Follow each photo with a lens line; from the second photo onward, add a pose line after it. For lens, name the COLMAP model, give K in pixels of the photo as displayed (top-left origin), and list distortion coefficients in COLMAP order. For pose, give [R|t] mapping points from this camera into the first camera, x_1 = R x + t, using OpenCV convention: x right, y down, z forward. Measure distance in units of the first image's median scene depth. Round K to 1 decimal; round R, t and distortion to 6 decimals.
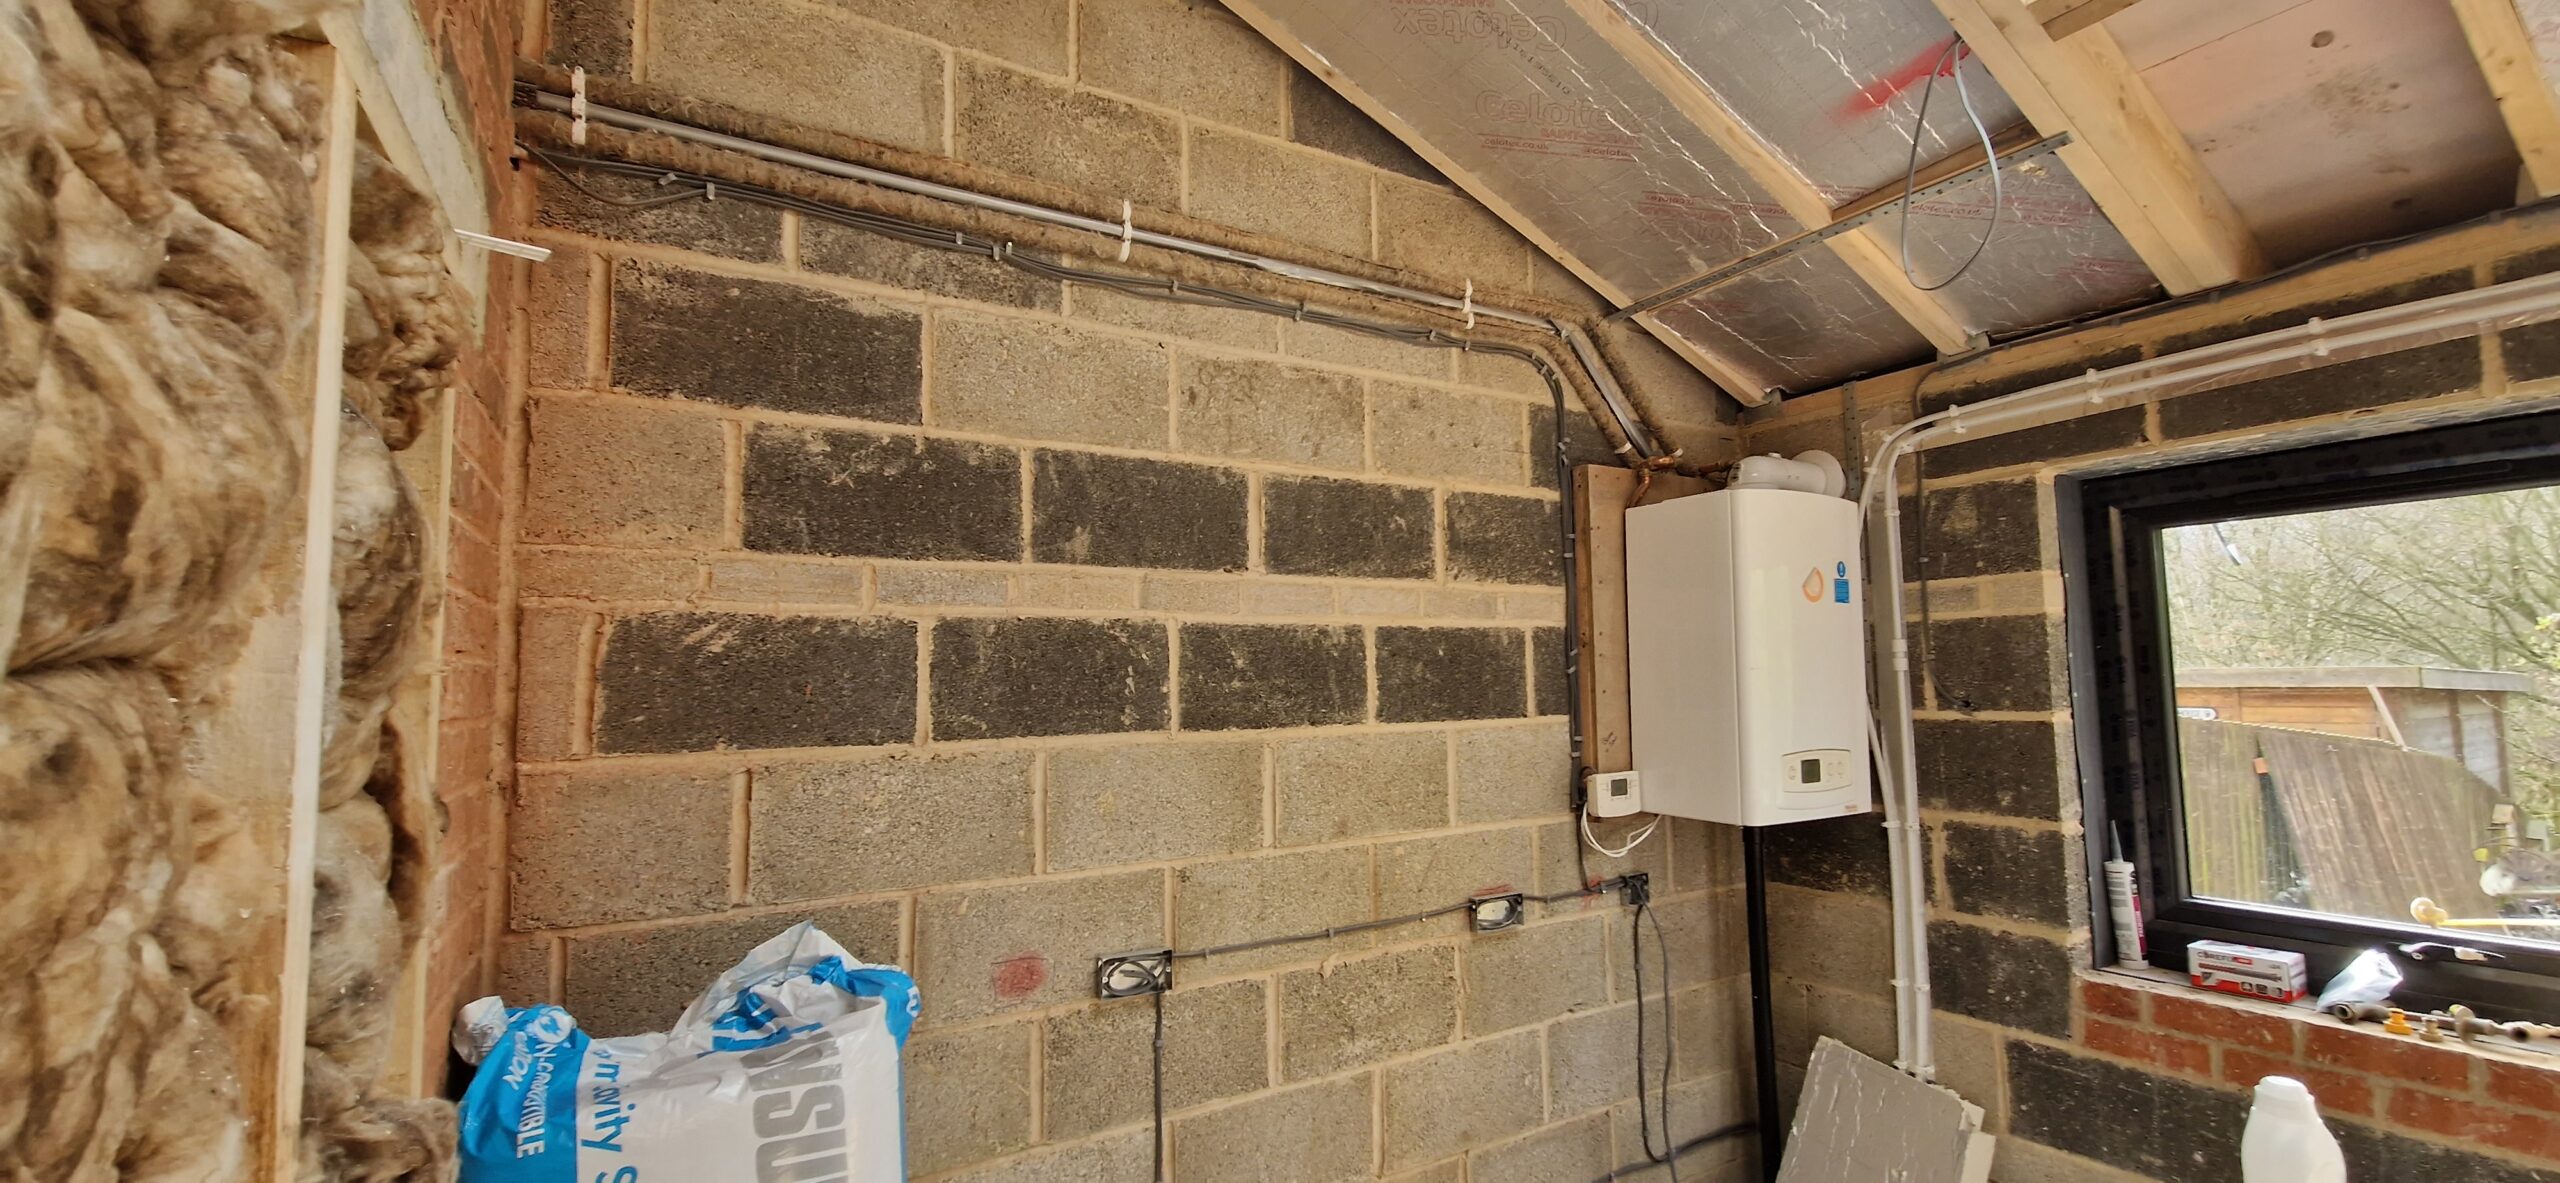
lens RADIAL K [[1028.4, 0, 1275.1], [0, 1028.4, 597.0], [0, 0, 1]] dist [0.001667, -0.002947]
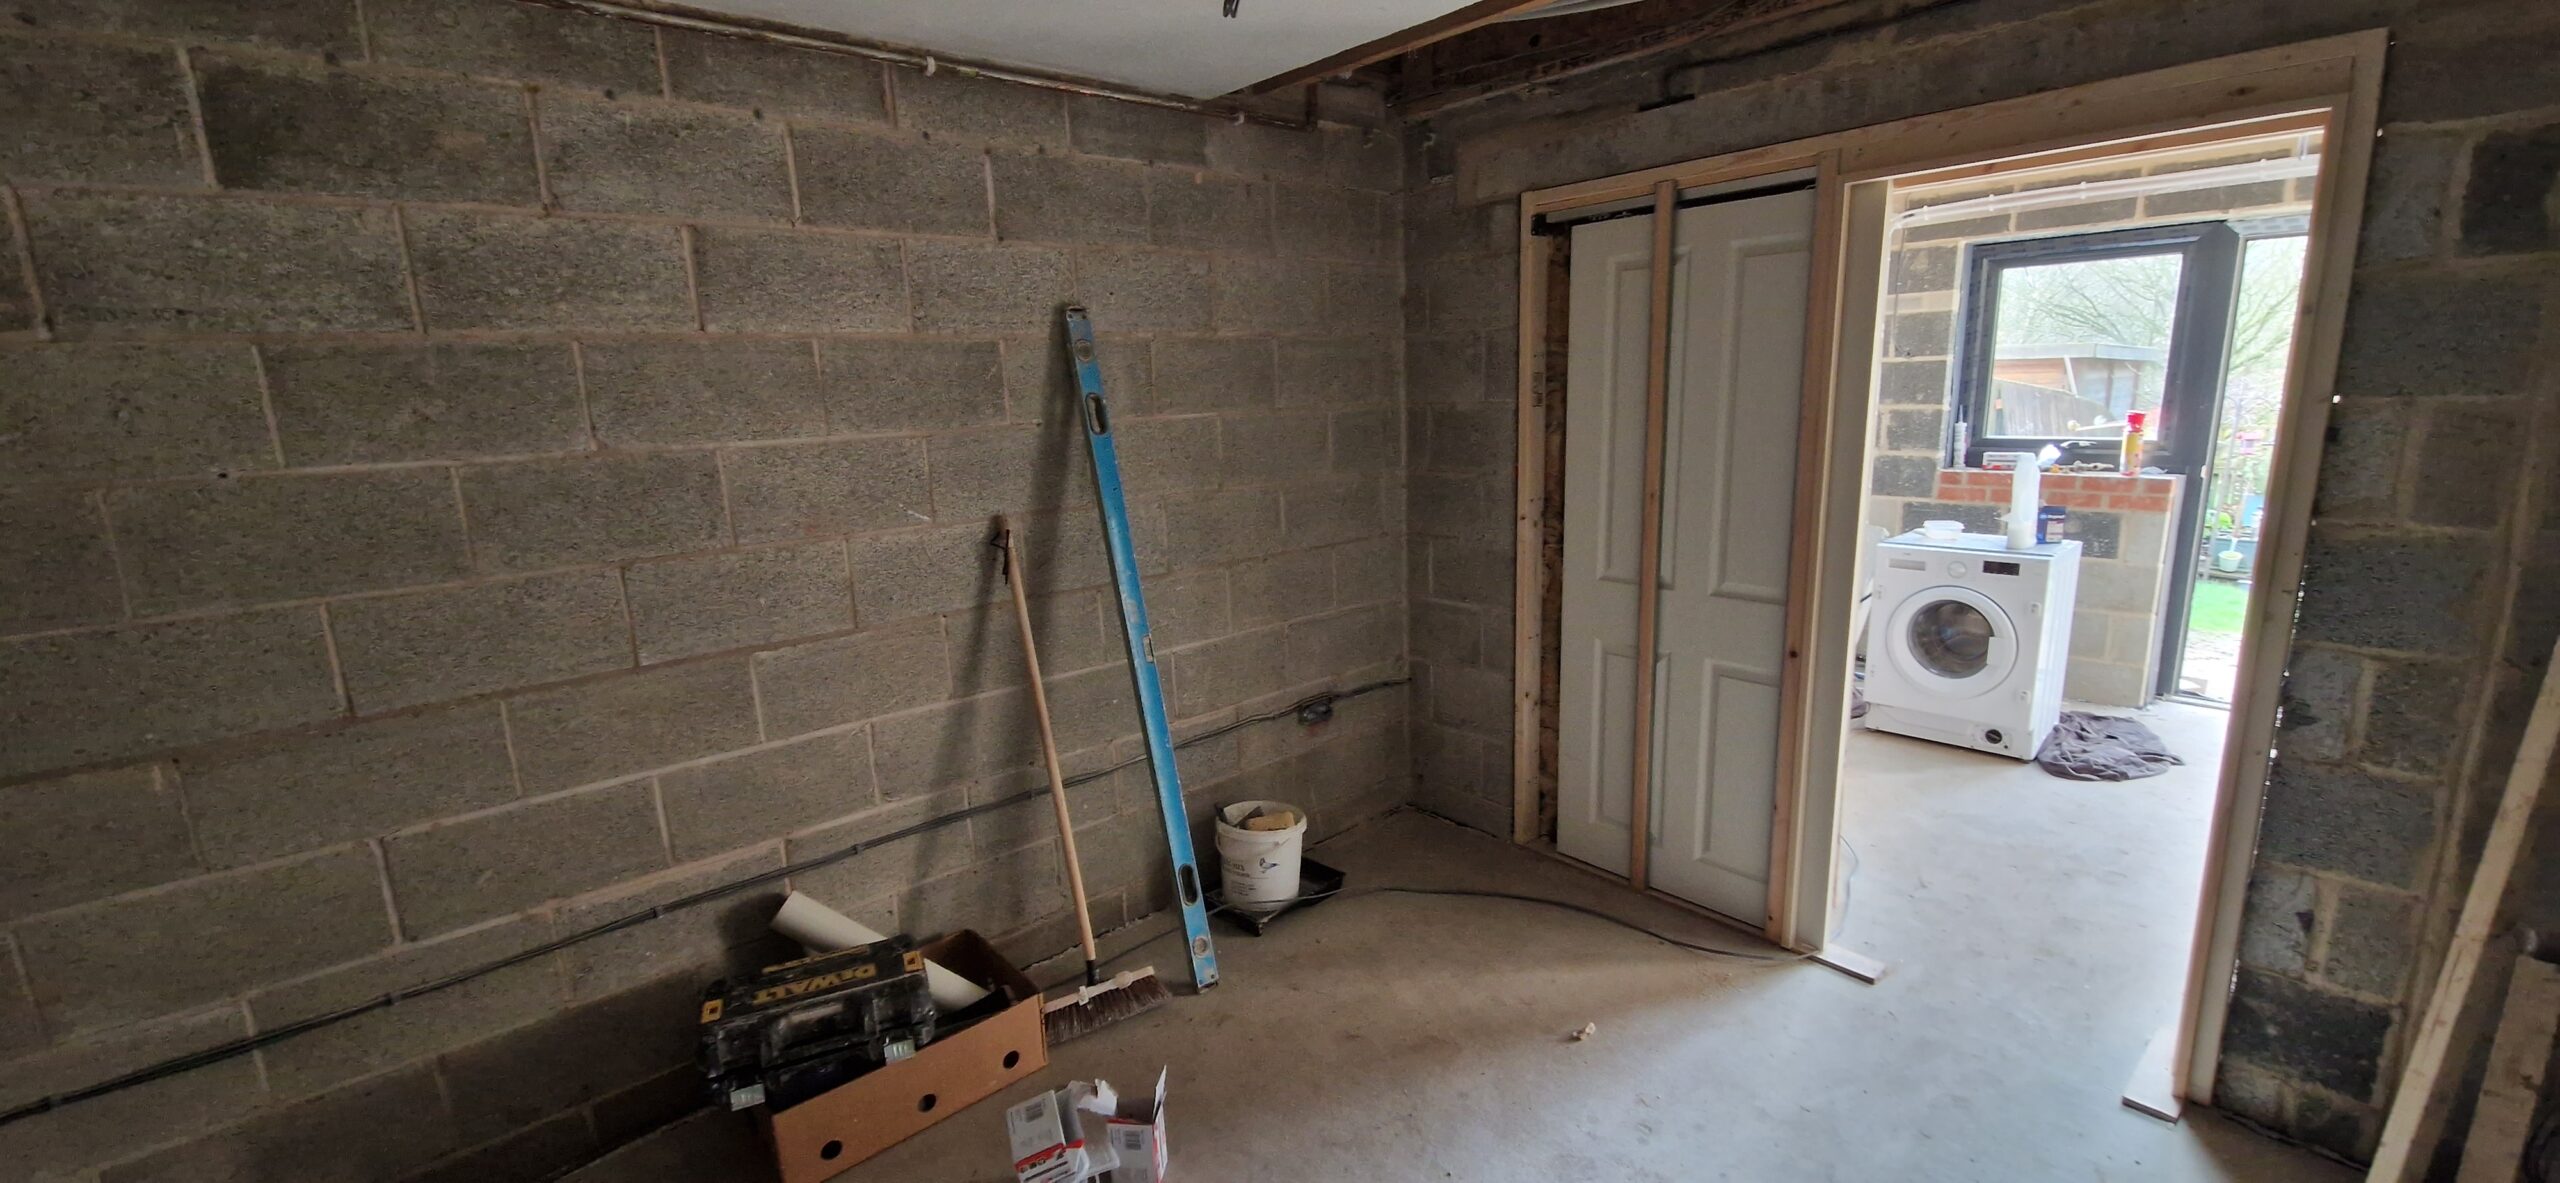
lens RADIAL K [[1028.4, 0, 1286.1], [0, 1028.4, 593.2], [0, 0, 1]] dist [0.001667, -0.002947]
pose [[0.983453, -0.055894, 0.172324, -1.050674], [0.005581, 0.960111, 0.279563, -0.025531], [-0.181076, -0.273975, 0.944536, -0.974452]]
